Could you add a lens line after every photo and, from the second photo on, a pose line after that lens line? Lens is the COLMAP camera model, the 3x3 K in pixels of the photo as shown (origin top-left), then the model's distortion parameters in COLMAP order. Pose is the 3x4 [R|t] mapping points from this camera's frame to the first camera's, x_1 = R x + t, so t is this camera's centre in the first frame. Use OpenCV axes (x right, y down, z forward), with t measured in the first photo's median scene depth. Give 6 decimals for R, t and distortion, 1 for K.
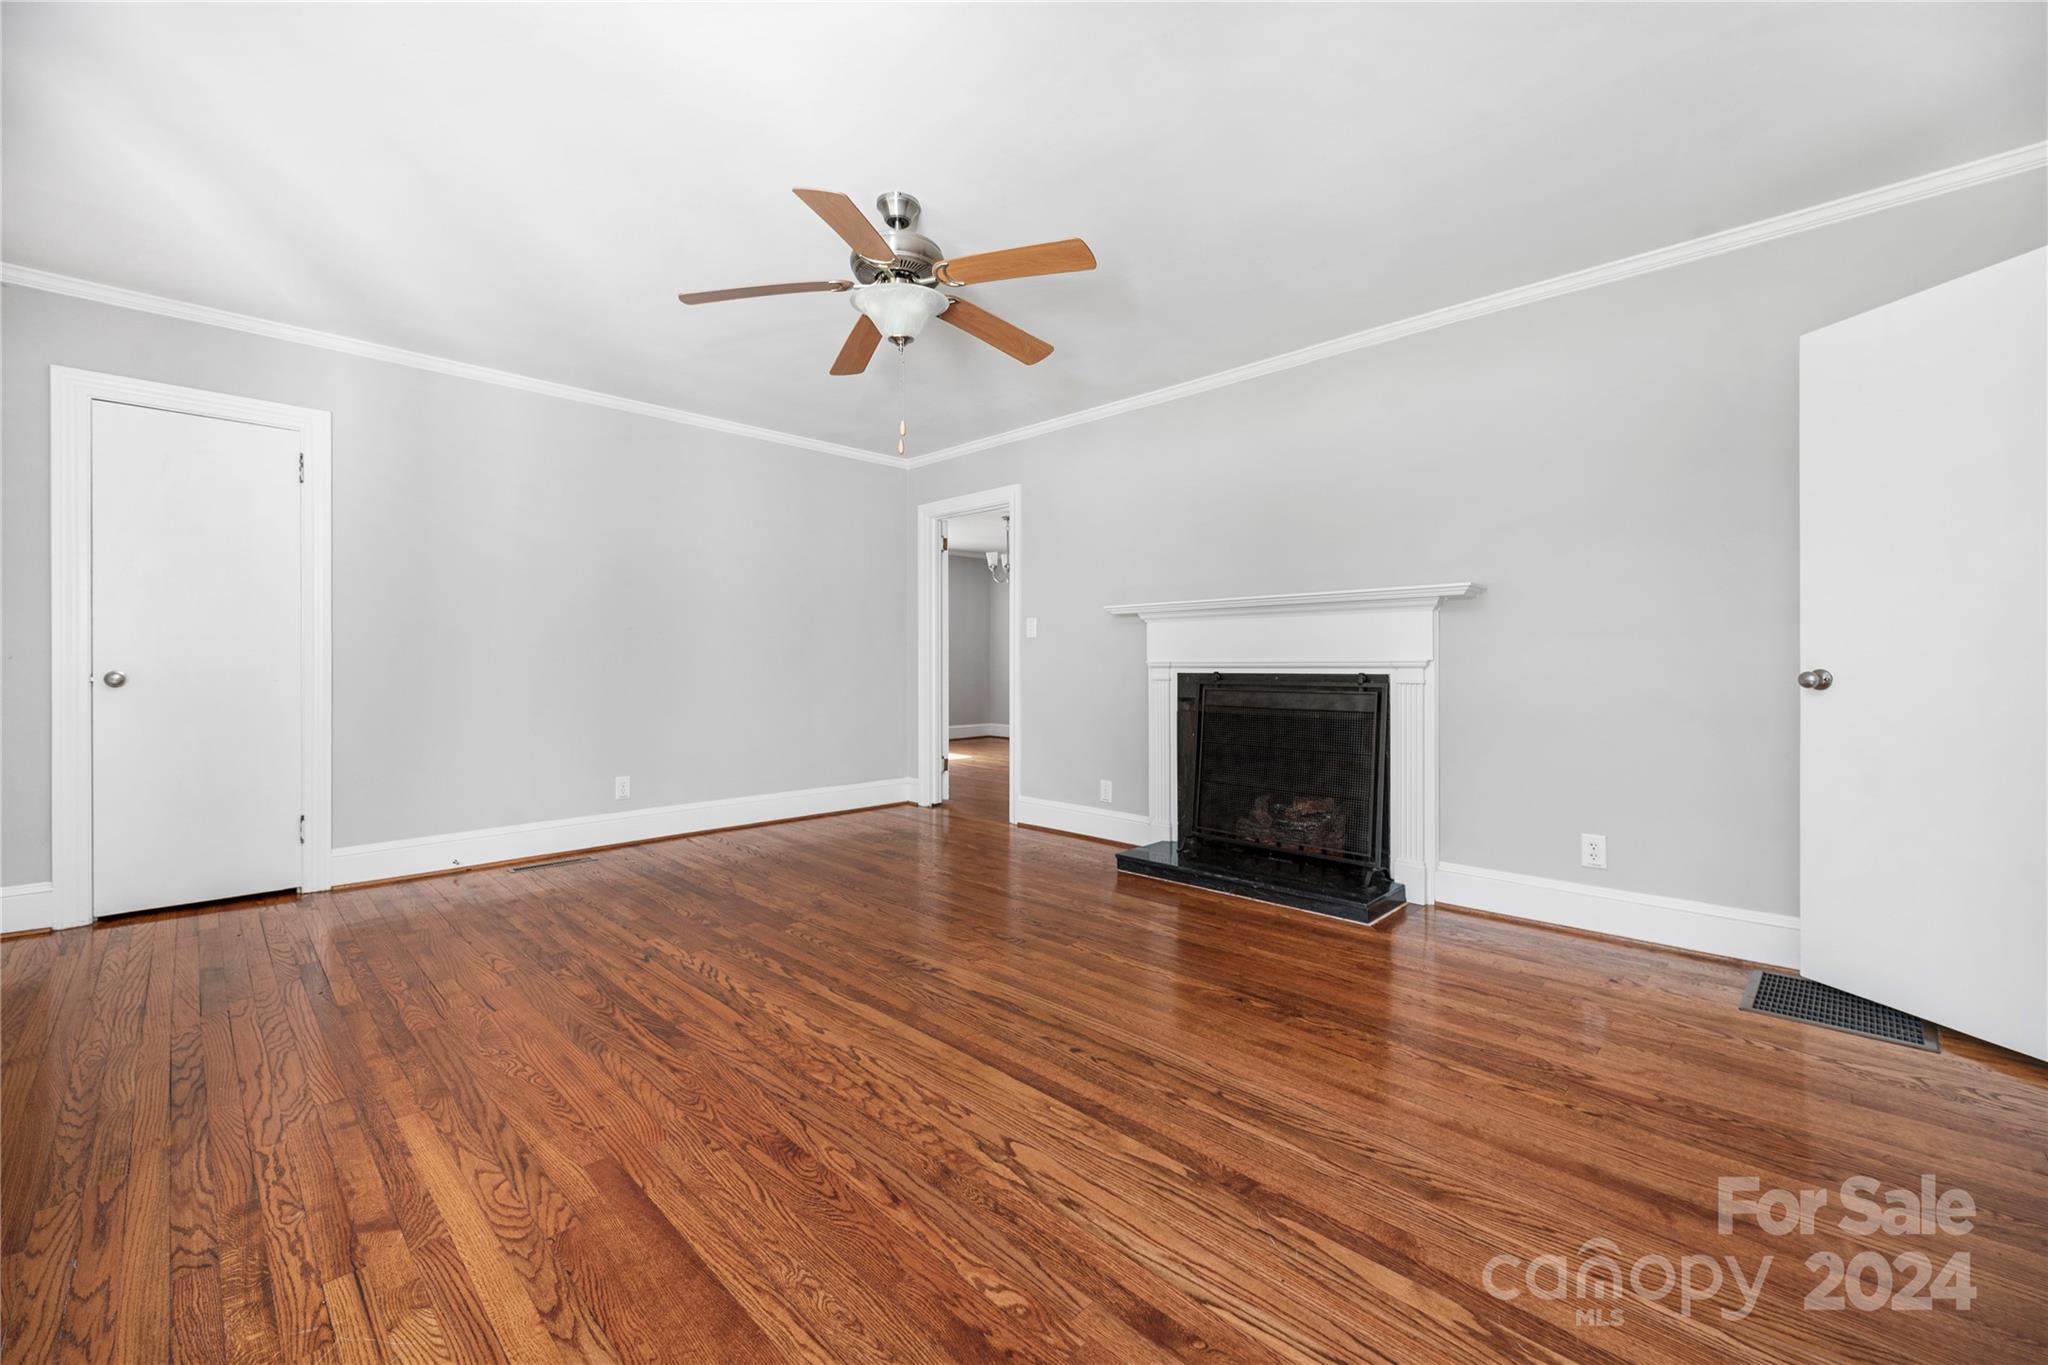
lens RADIAL K [[832.9, 0, 1012.9], [0, 832.9, 670.5], [0, 0, 1]] dist [-0.003167, 0.000085]
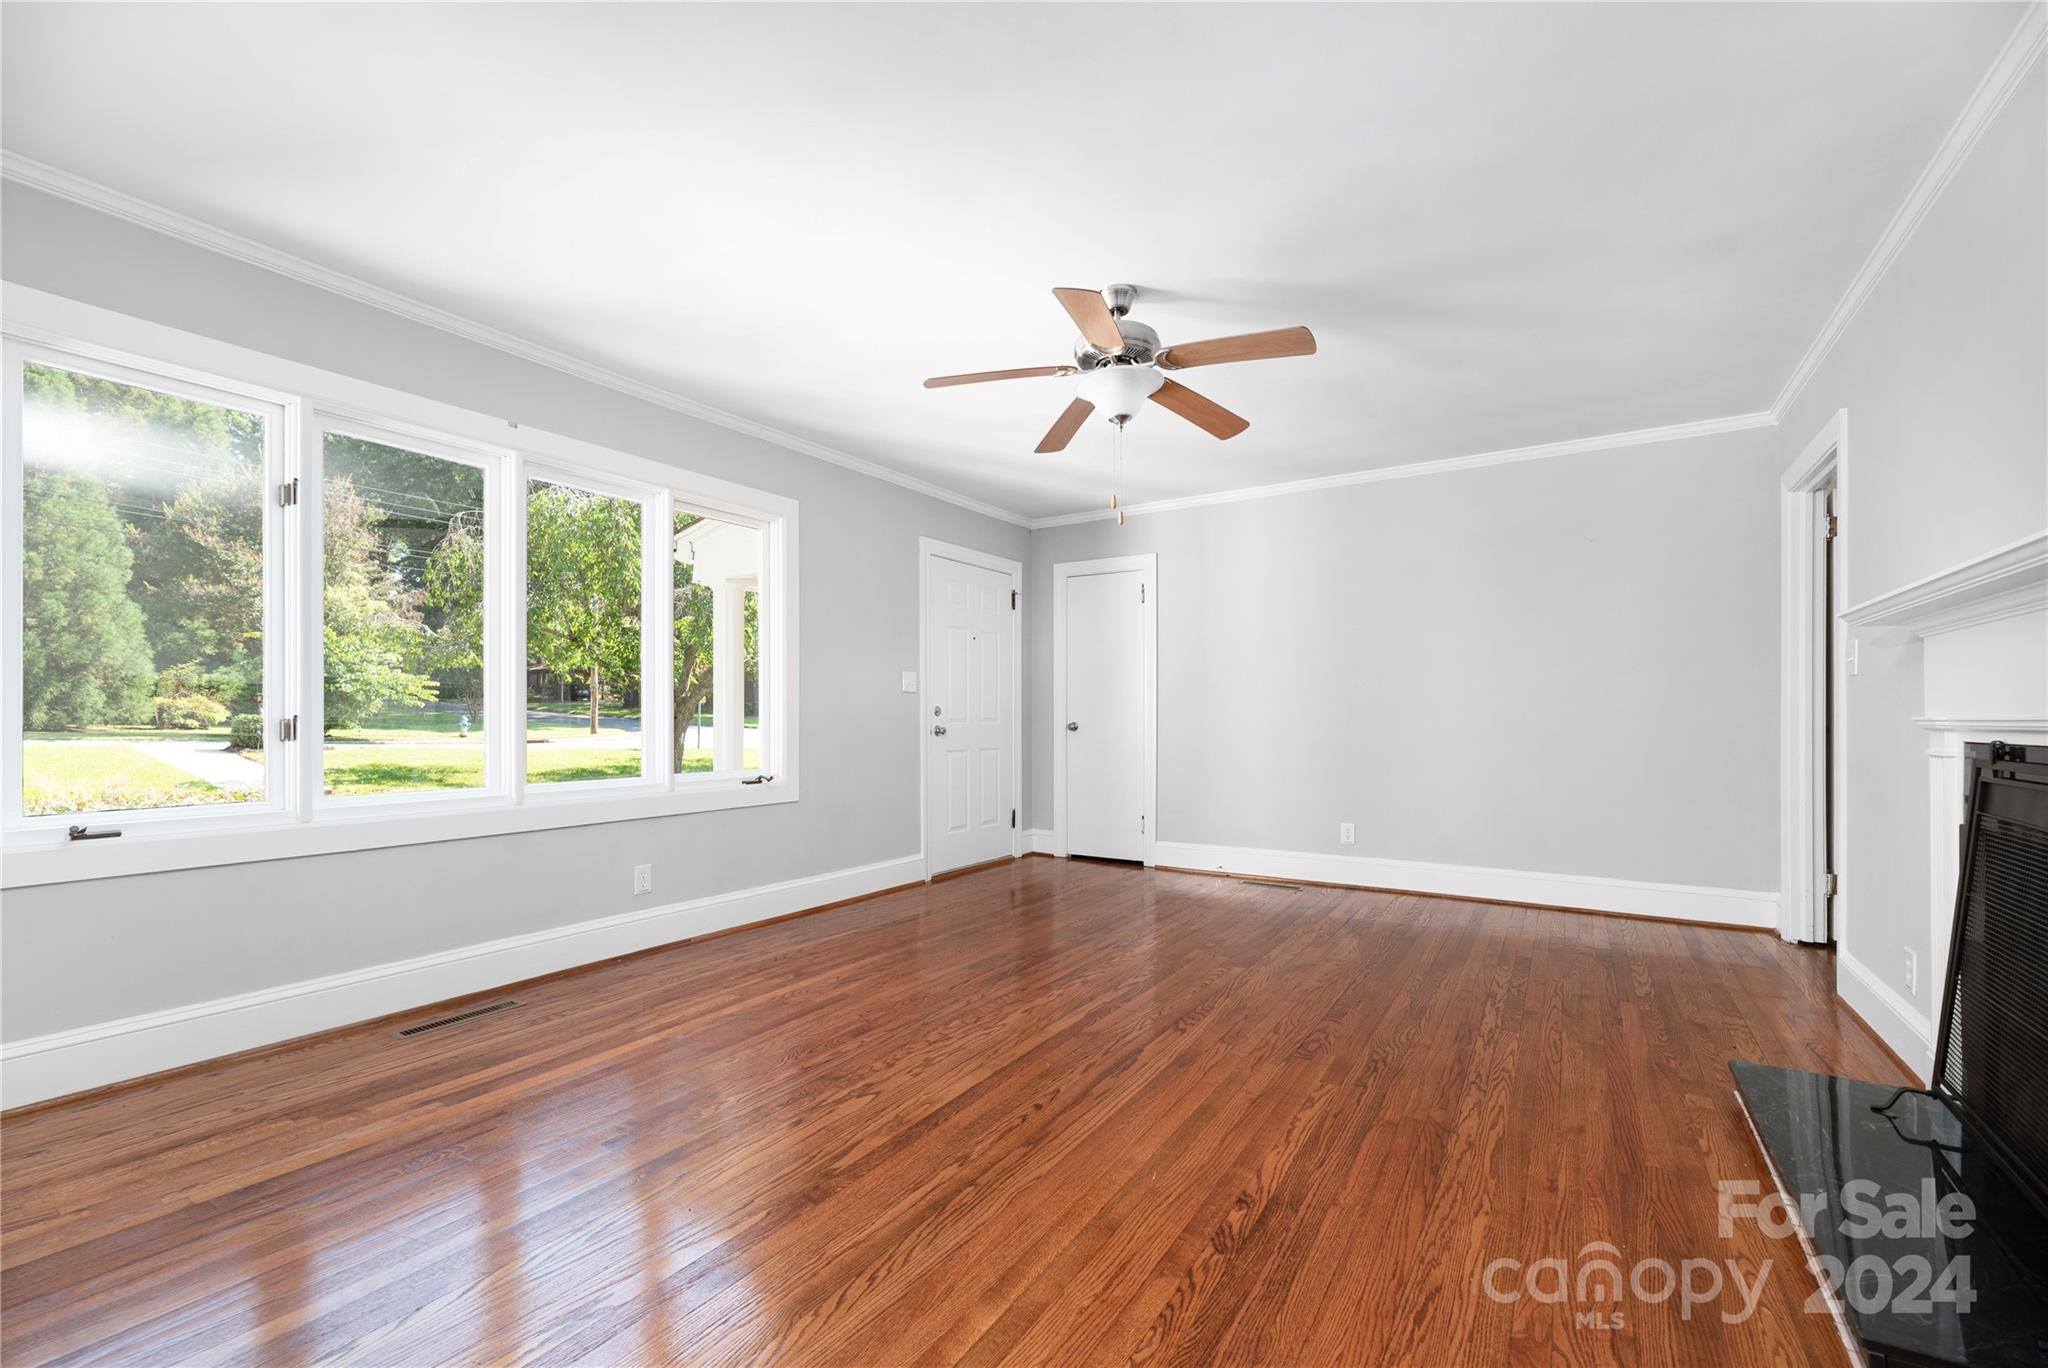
lens RADIAL K [[832.9, 0, 1046.7], [0, 832.9, 715.8], [0, 0, 1]] dist [-0.003167, 0.000085]
pose [[0.223159, -0.002328, -0.974779, 0.995425], [-0.008279, 0.999957, -0.004283, -0.011494], [0.974747, 0.009026, 0.223130, 0.732886]]
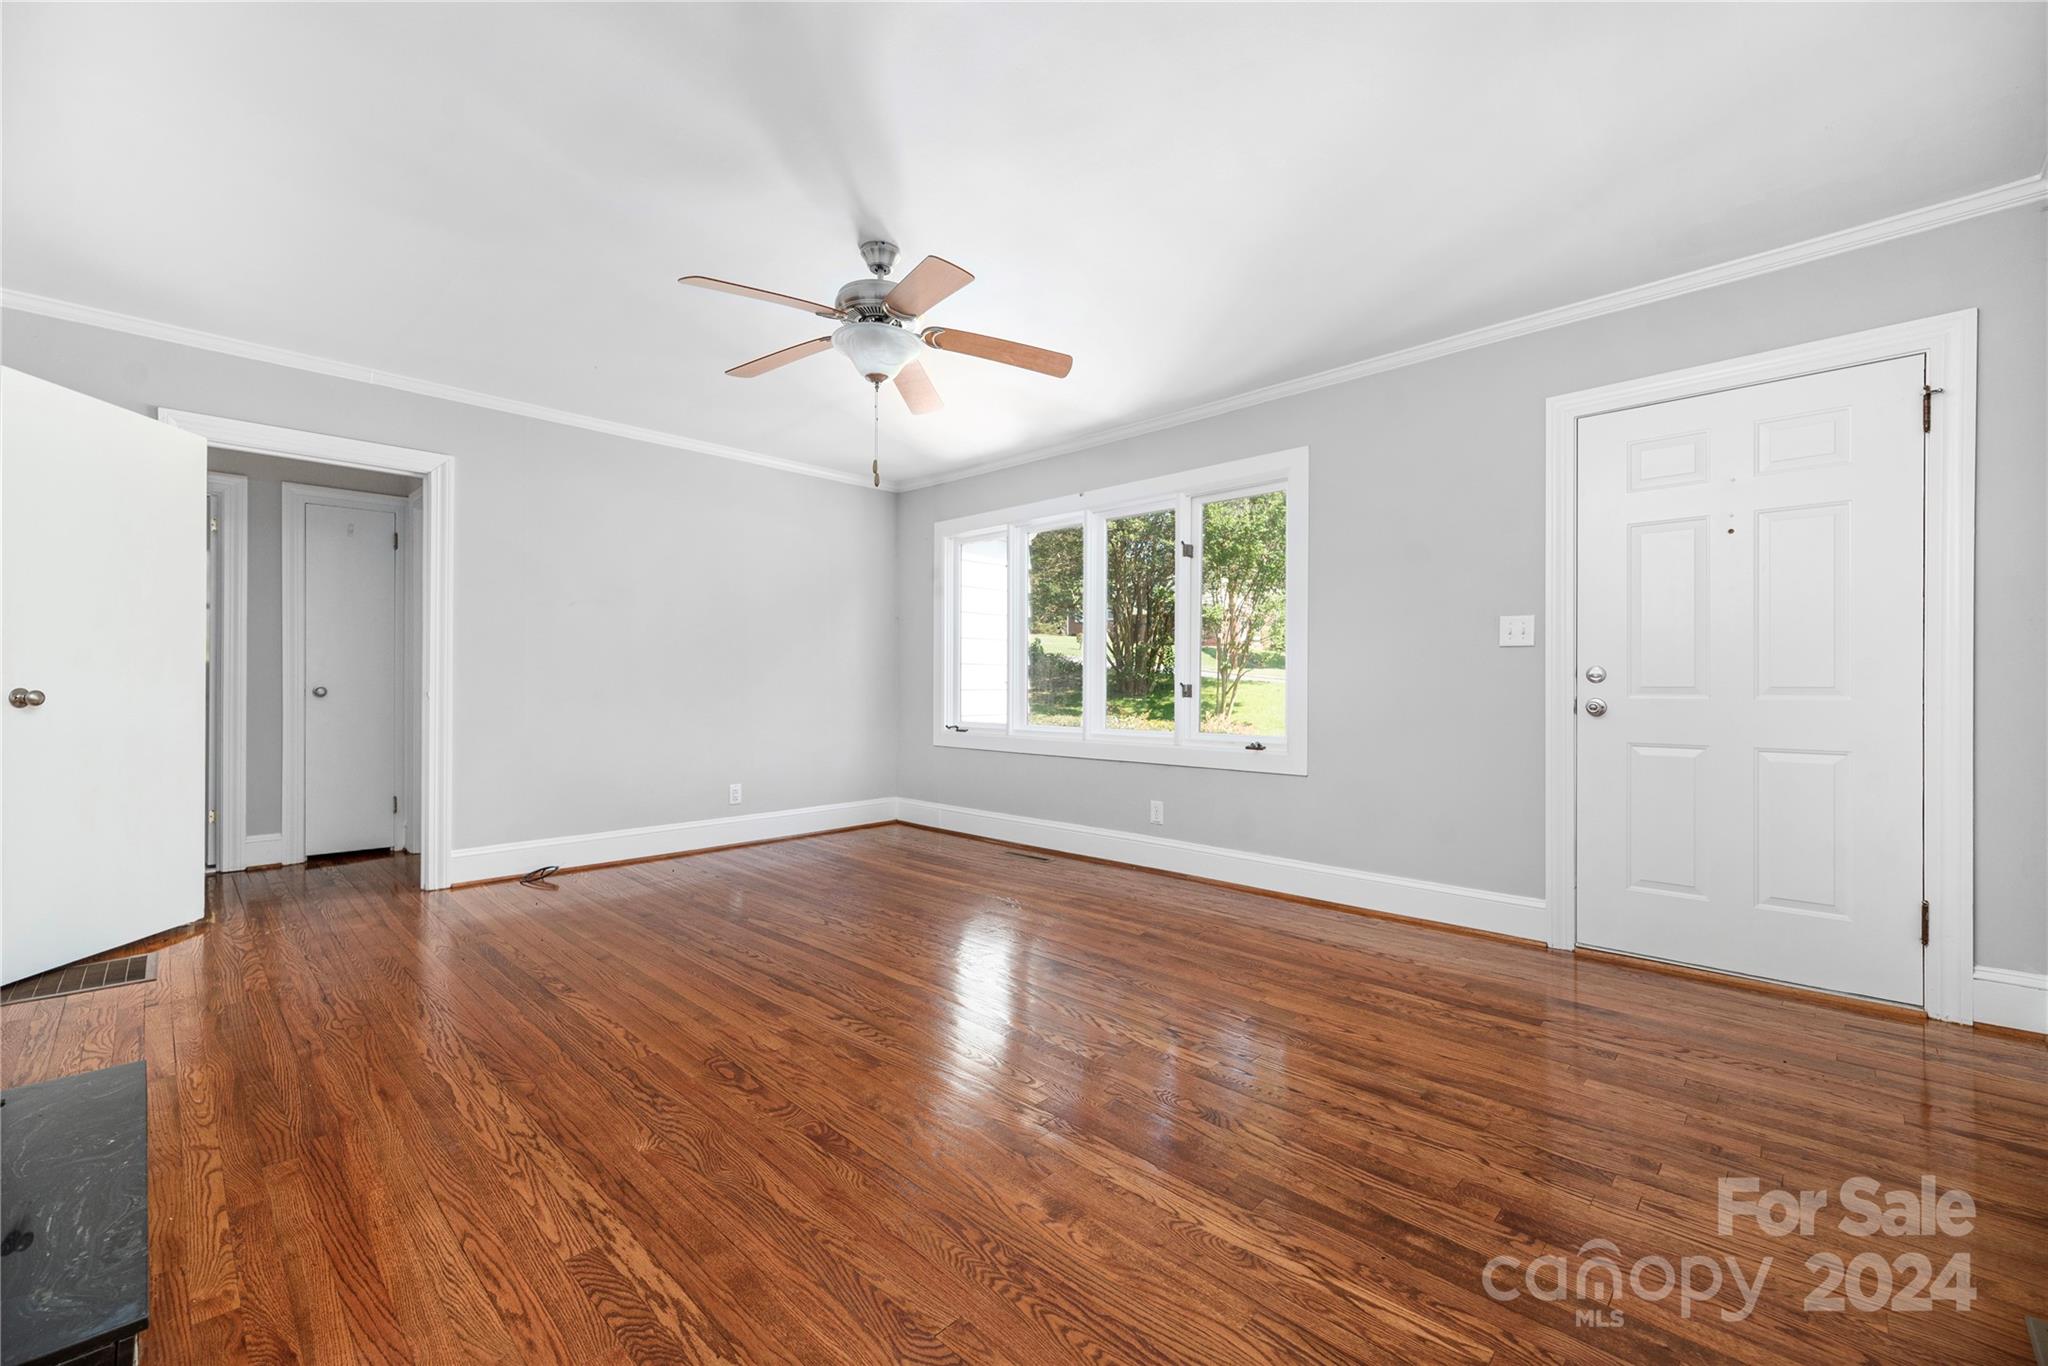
lens RADIAL K [[832.9, 0, 1024.5], [0, 832.9, 682.5], [0, 0, 1]] dist [-0.003167, 0.000085]
pose [[-0.999678, -0.005326, -0.024807, -0.326076], [-0.005522, 0.999954, 0.007814, -0.024527], [0.024764, 0.007948, -0.999662, 2.280325]]
